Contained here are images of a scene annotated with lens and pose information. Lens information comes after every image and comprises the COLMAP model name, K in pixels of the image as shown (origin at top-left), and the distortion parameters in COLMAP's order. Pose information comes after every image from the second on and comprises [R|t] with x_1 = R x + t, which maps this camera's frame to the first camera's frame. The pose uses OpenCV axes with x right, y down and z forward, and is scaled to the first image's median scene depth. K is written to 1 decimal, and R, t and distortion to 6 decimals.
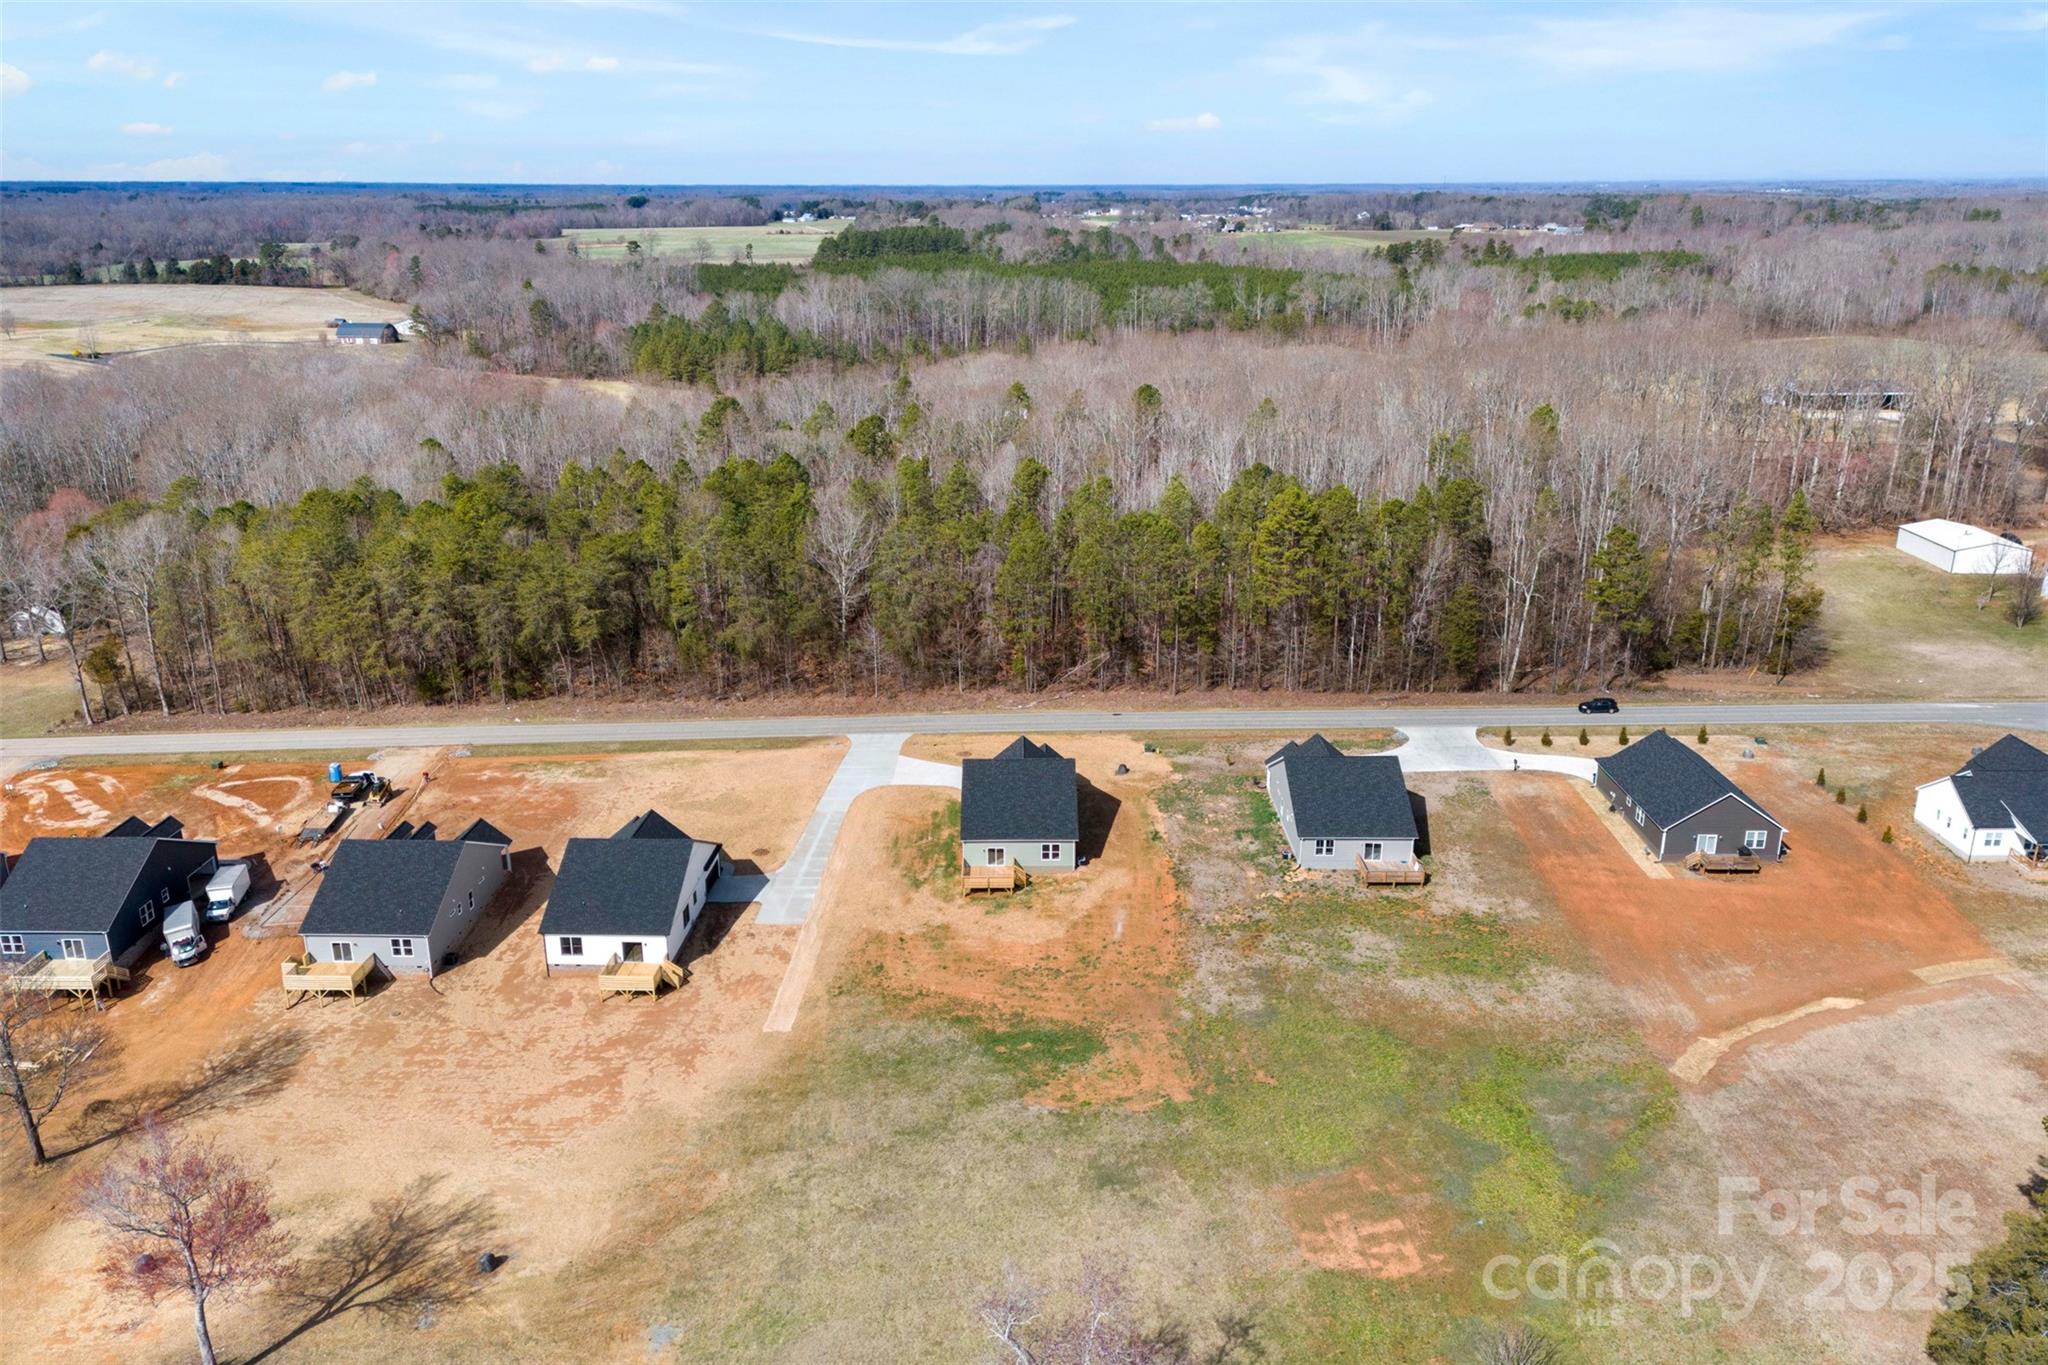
lens RADIAL K [[1514.1, 0, 1024.9], [0, 1514.1, 651.6], [0, 0, 1]] dist [0.139095, -0.265796]
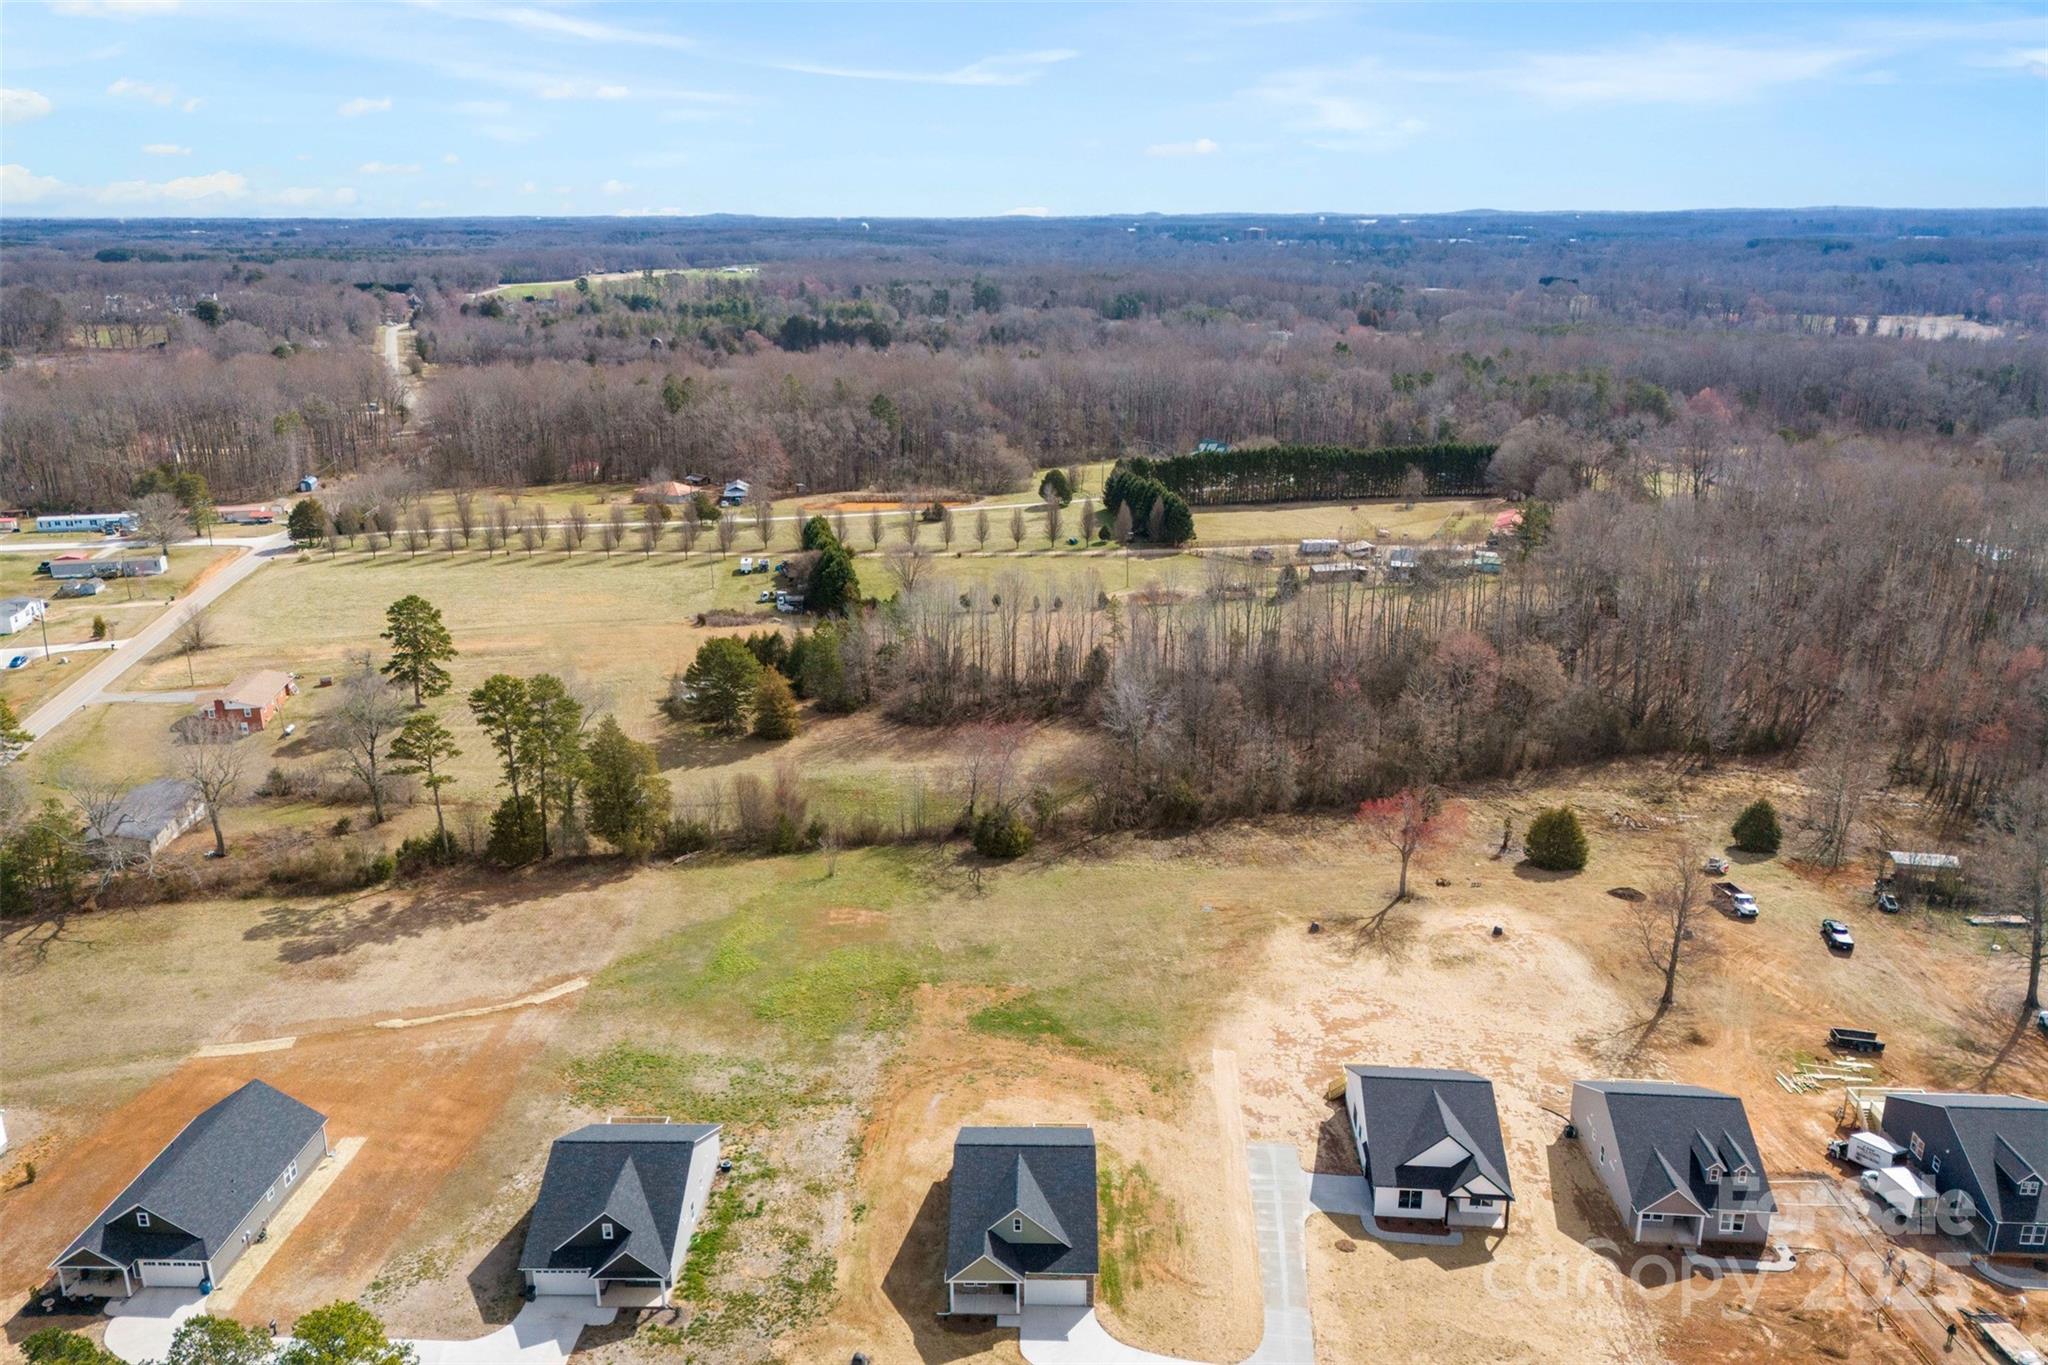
lens RADIAL K [[1514.1, 0, 1024.9], [0, 1514.1, 651.6], [0, 0, 1]] dist [0.139095, -0.265796]
pose [[-0.999693, -0.005514, 0.024158, -0.027337], [0.008687, 0.835054, 0.550099, -0.744300], [-0.023206, 0.550140, -0.834750, 1.929325]]
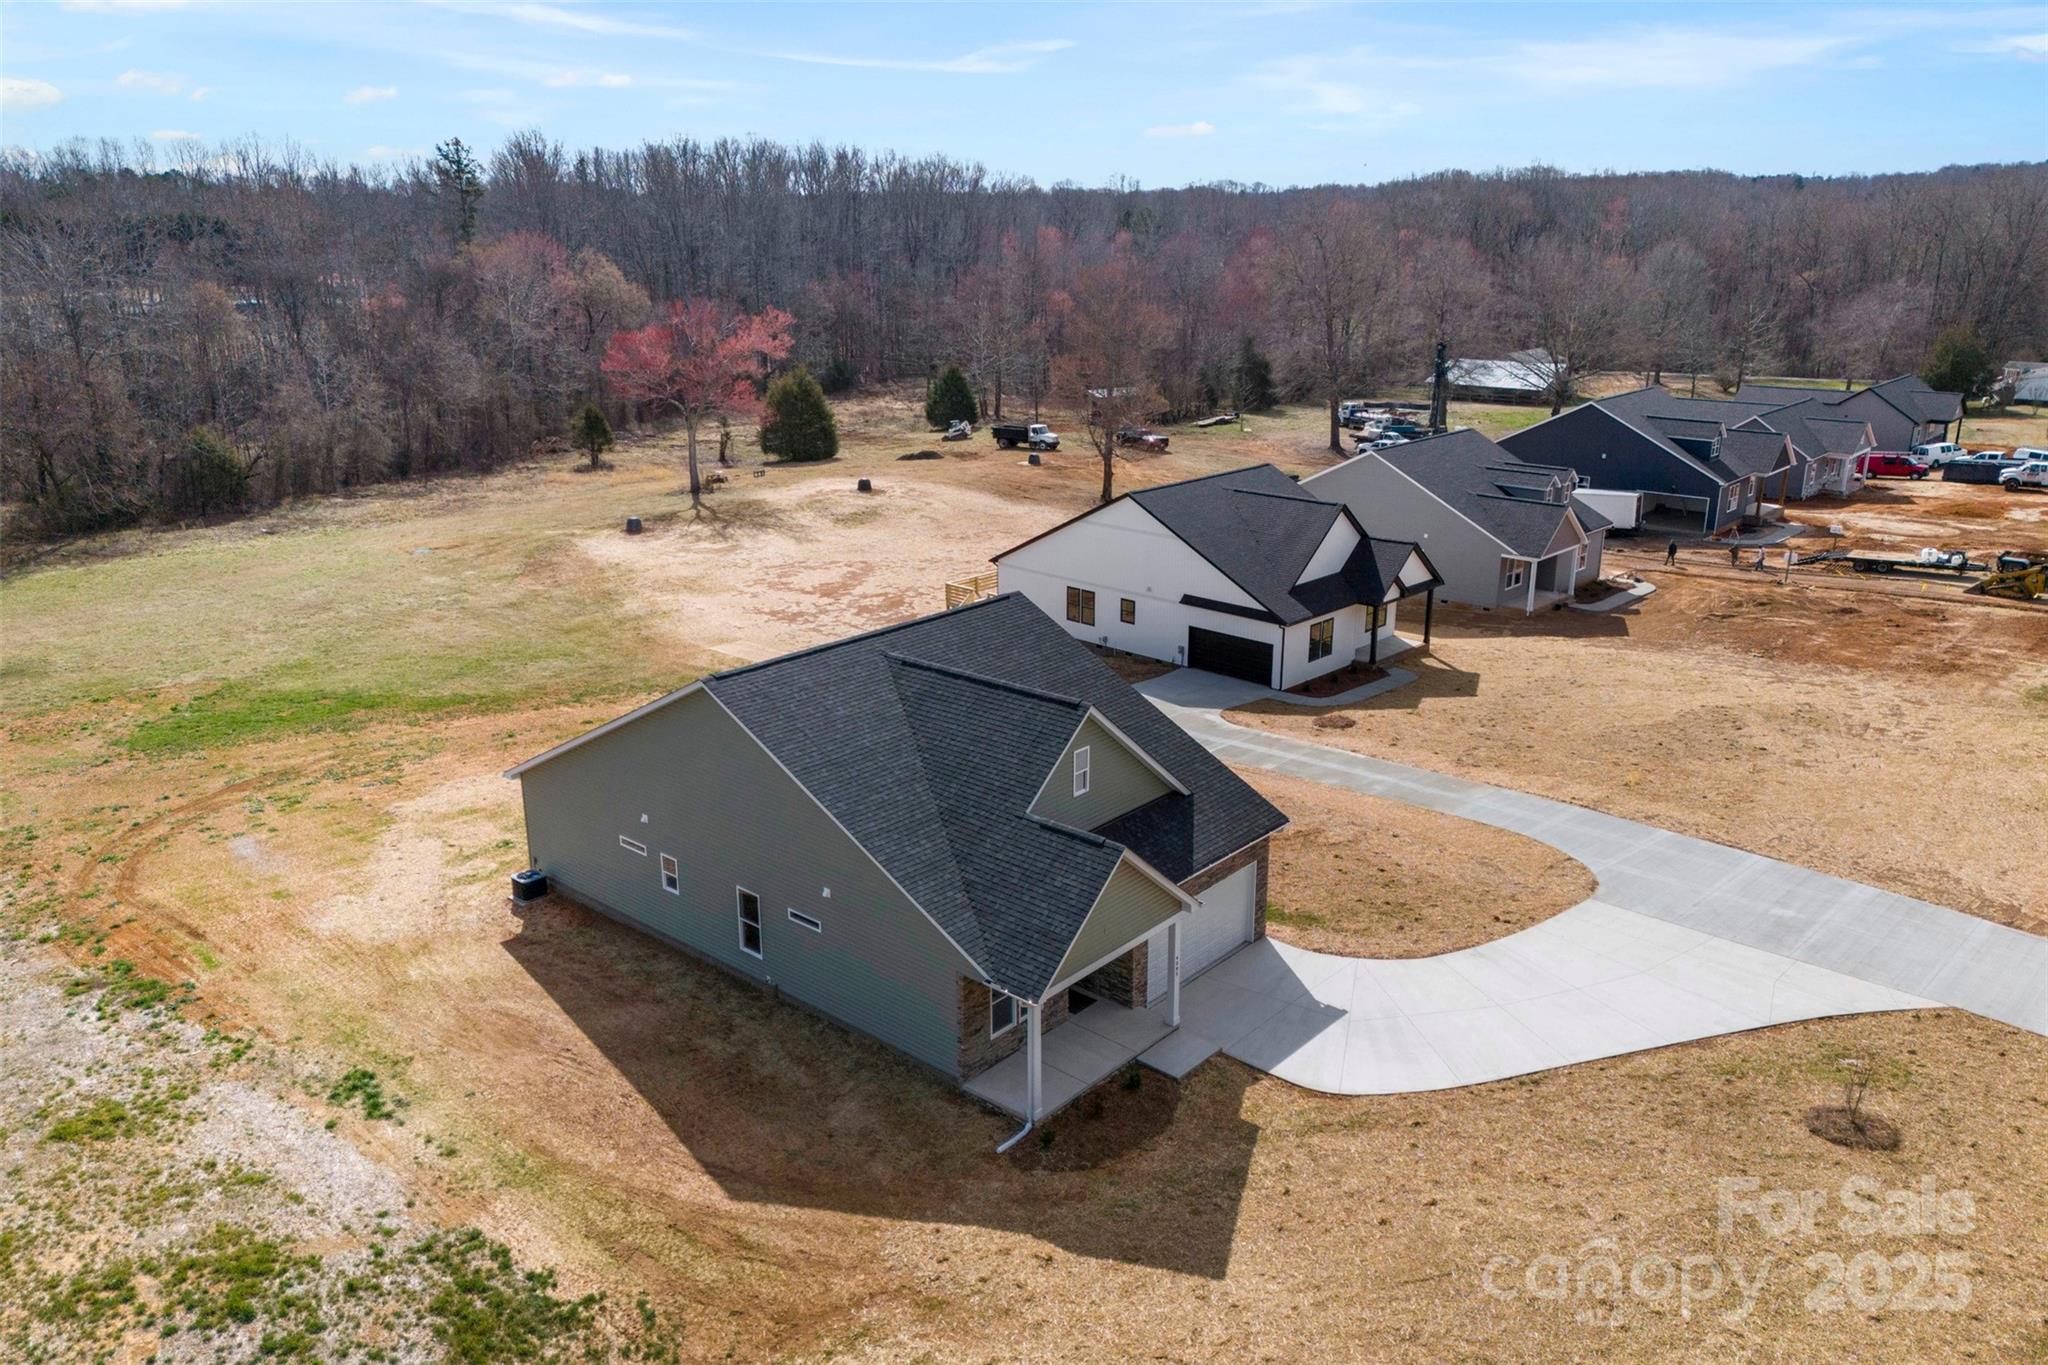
lens RADIAL K [[1496.6, 0, 1024.0], [0, 1496.6, 682.5], [0, 0, 1]] dist [0.089976, -0.086526]
pose [[-0.661057, 0.229381, -0.714415, 0.208807], [-0.216895, 0.853064, 0.474593, -0.062197], [0.718304, 0.468686, -0.514172, 1.454318]]
